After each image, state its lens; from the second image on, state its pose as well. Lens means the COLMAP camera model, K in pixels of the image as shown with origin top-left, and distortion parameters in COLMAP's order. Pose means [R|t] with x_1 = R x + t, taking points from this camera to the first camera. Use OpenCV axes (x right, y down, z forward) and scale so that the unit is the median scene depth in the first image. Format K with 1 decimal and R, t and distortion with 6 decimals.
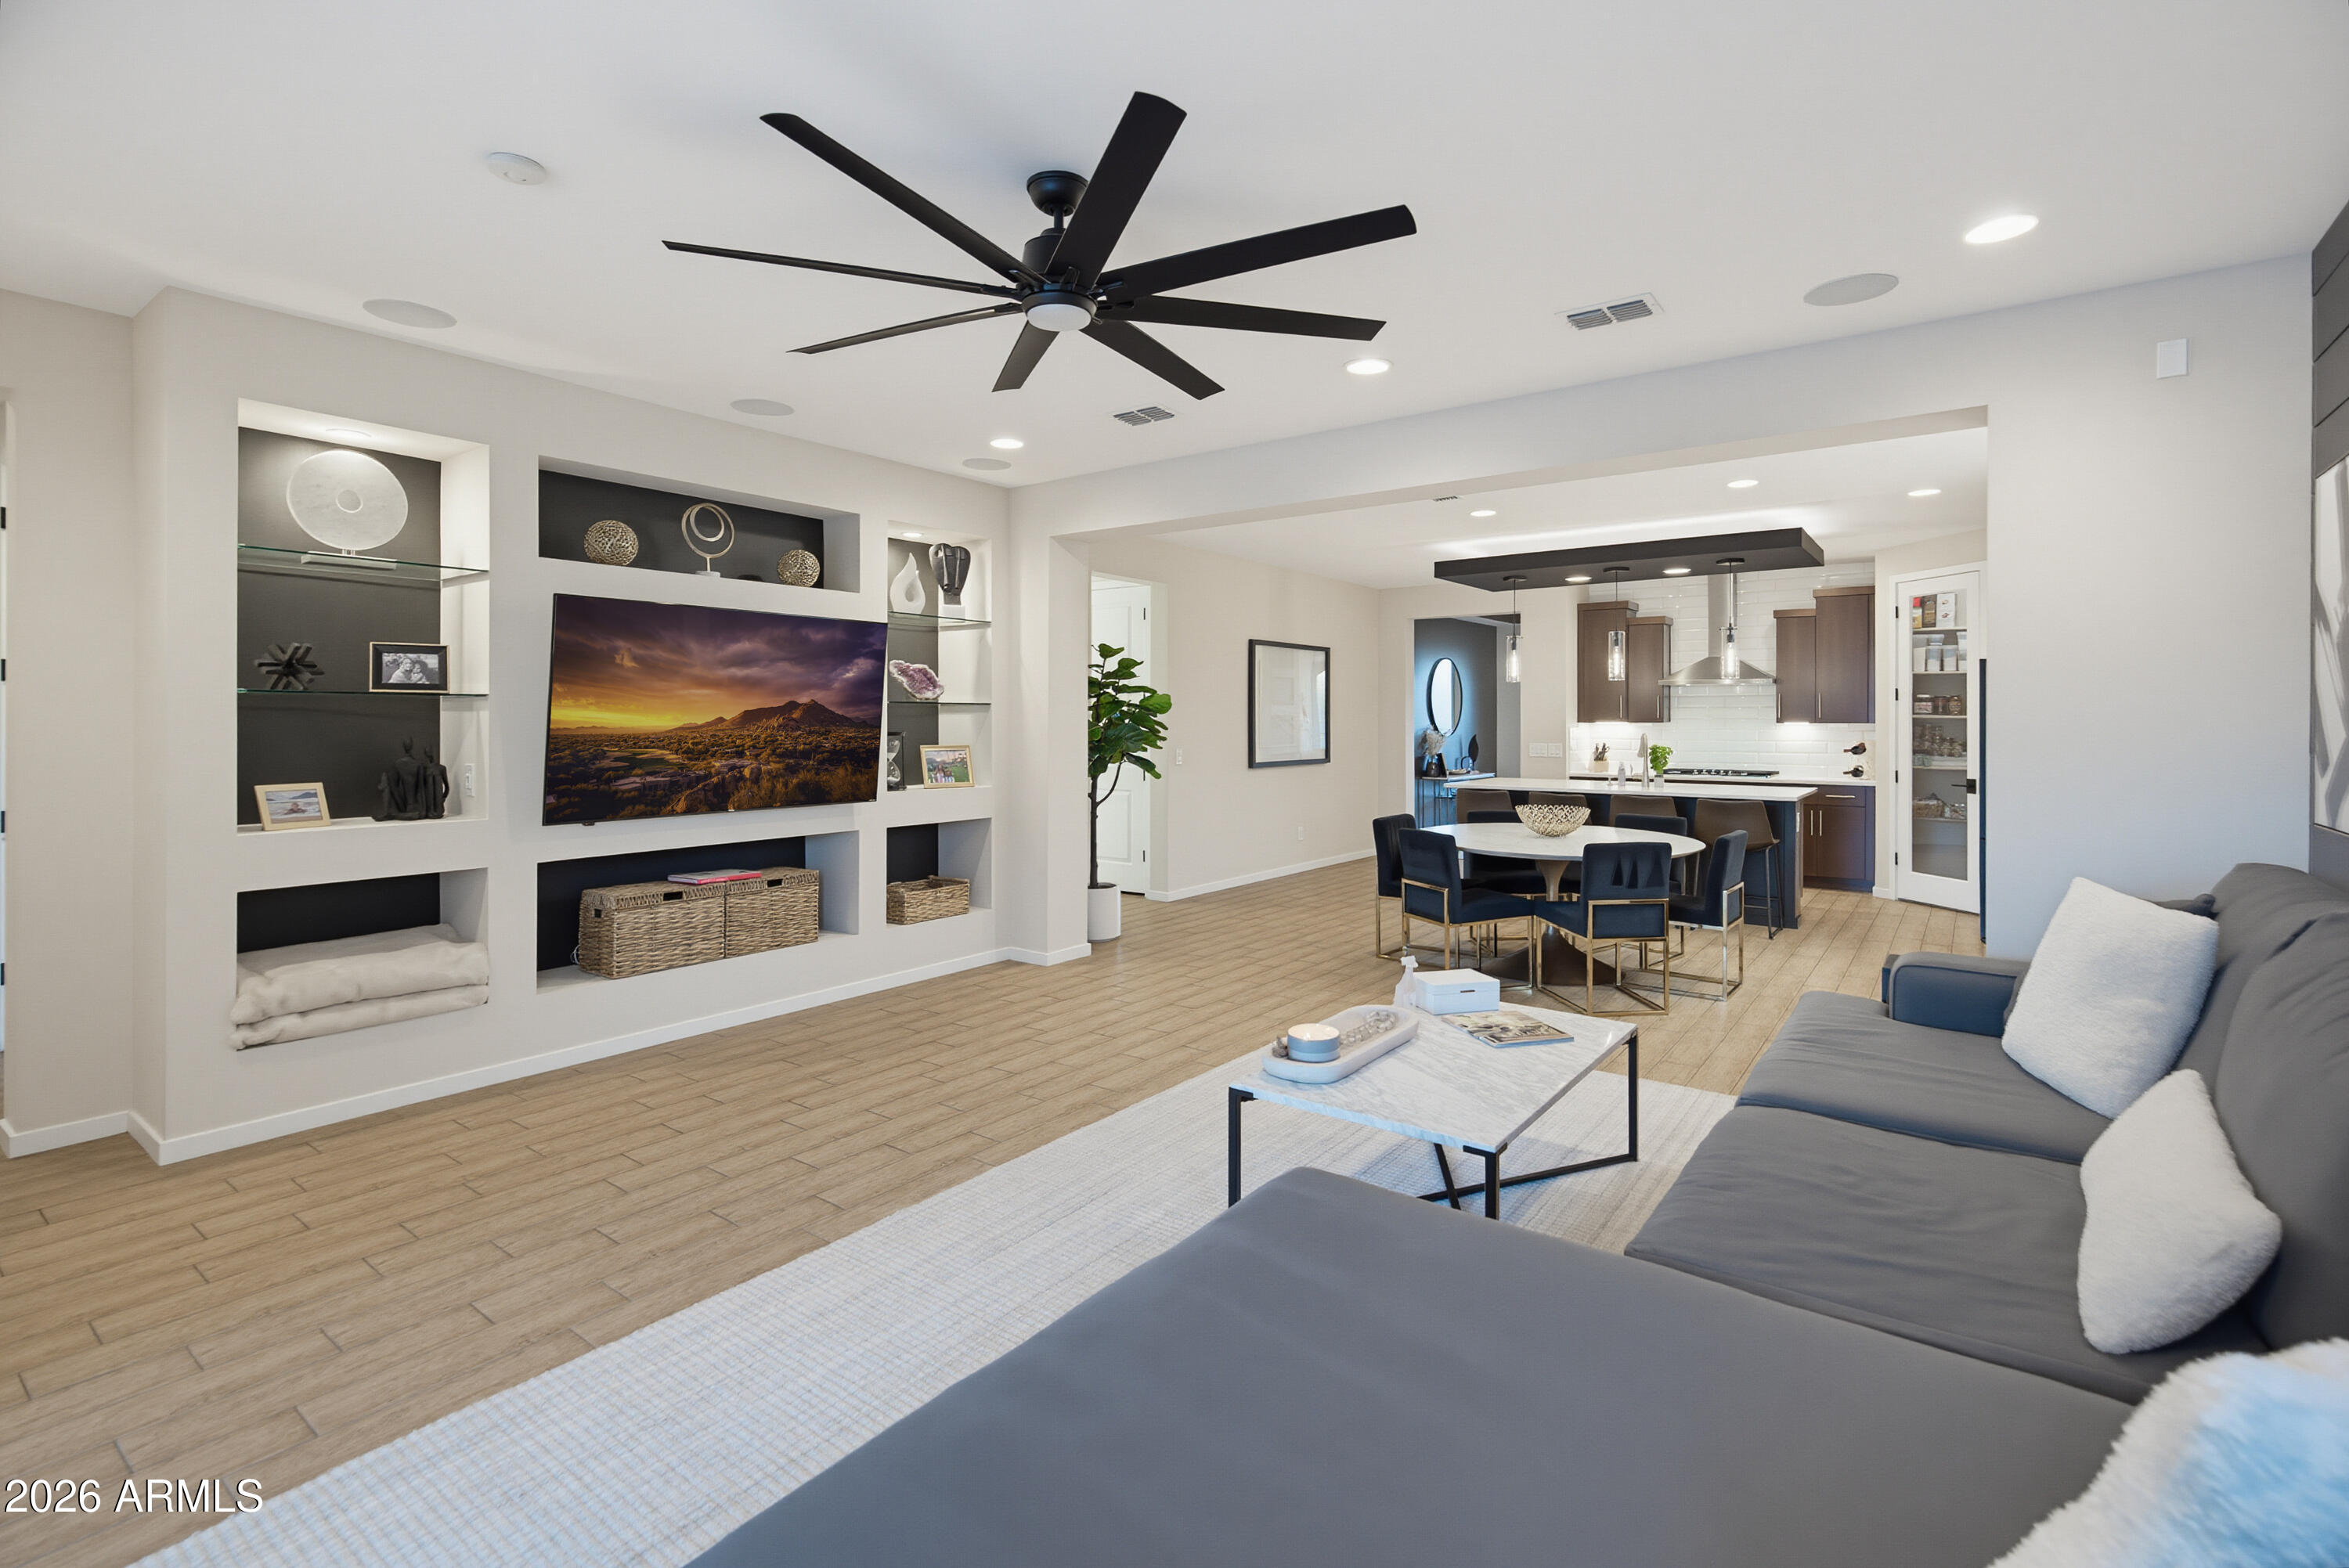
lens RADIAL K [[1096.1, 0, 1190.0], [0, 1096.1, 777.7], [0, 0, 1]] dist [-0.002624, -0.000231]
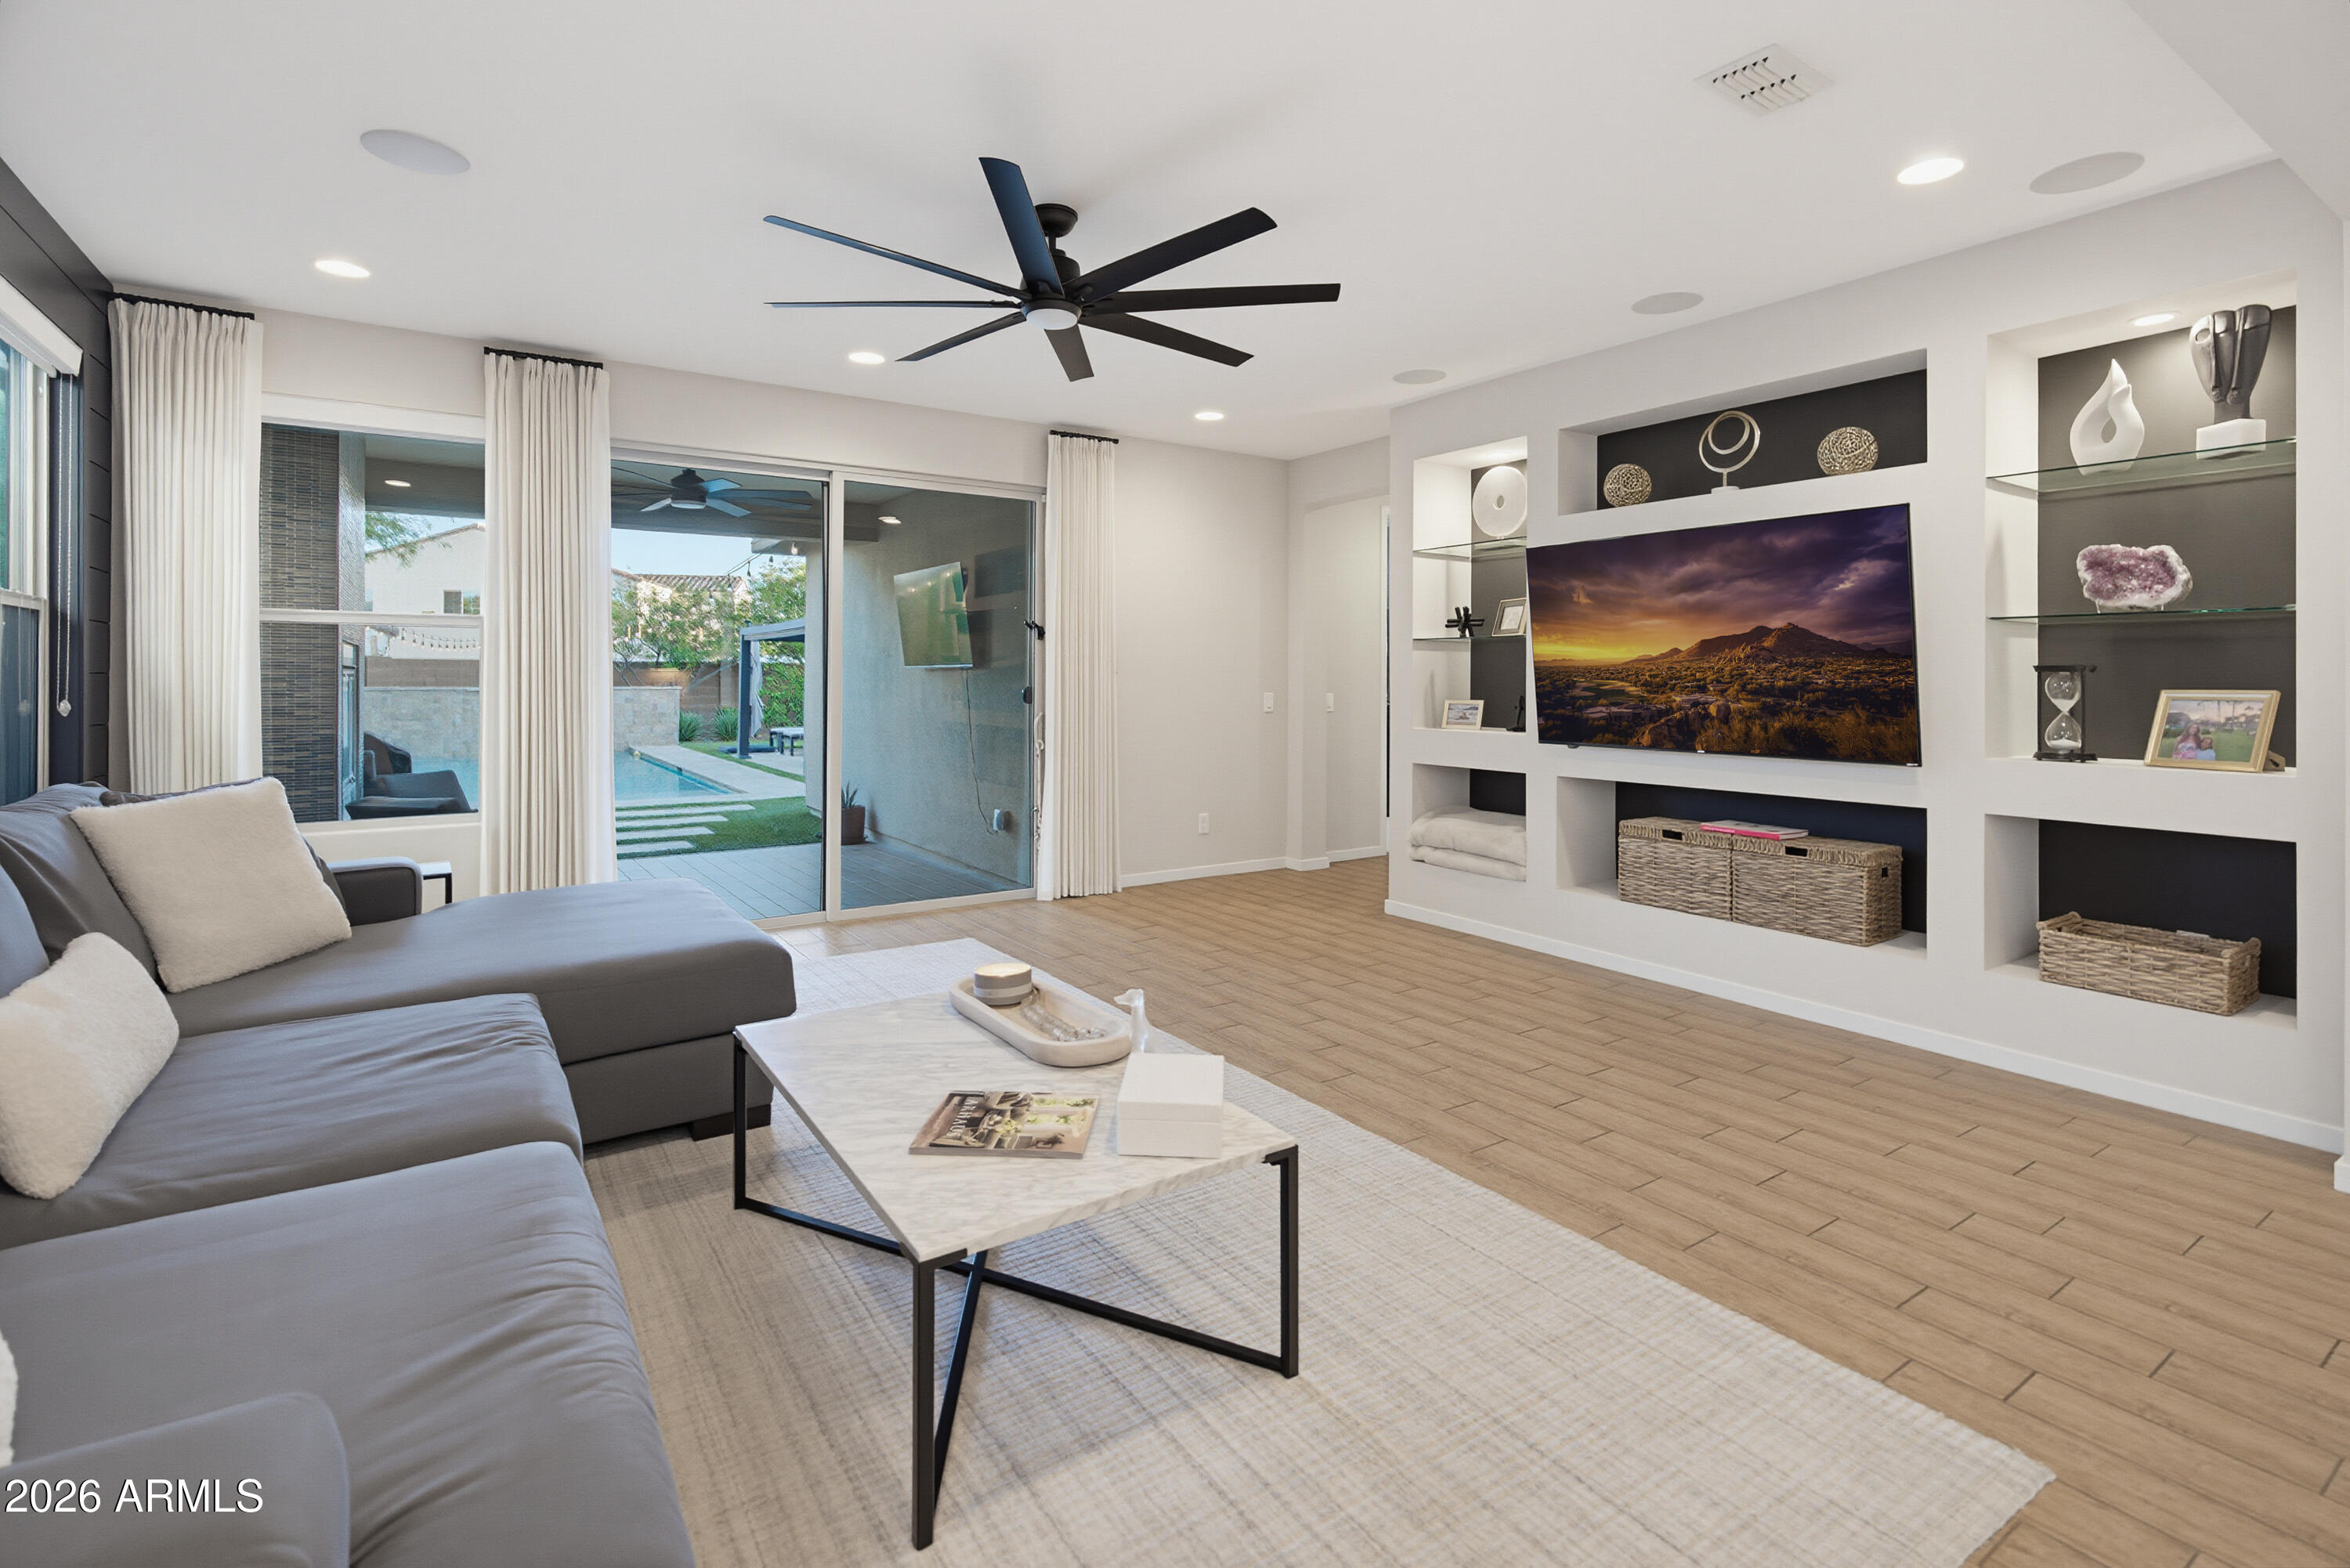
lens RADIAL K [[1096.6, 0, 1112.3], [0, 1096.6, 676.1], [0, 0, 1]] dist [-0.002624, -0.000231]
pose [[-0.385105, 0.002053, -0.922870, 0.573564], [-0.047195, 0.998645, 0.021916, -0.027518], [0.921665, 0.051994, -0.384487, 0.860461]]
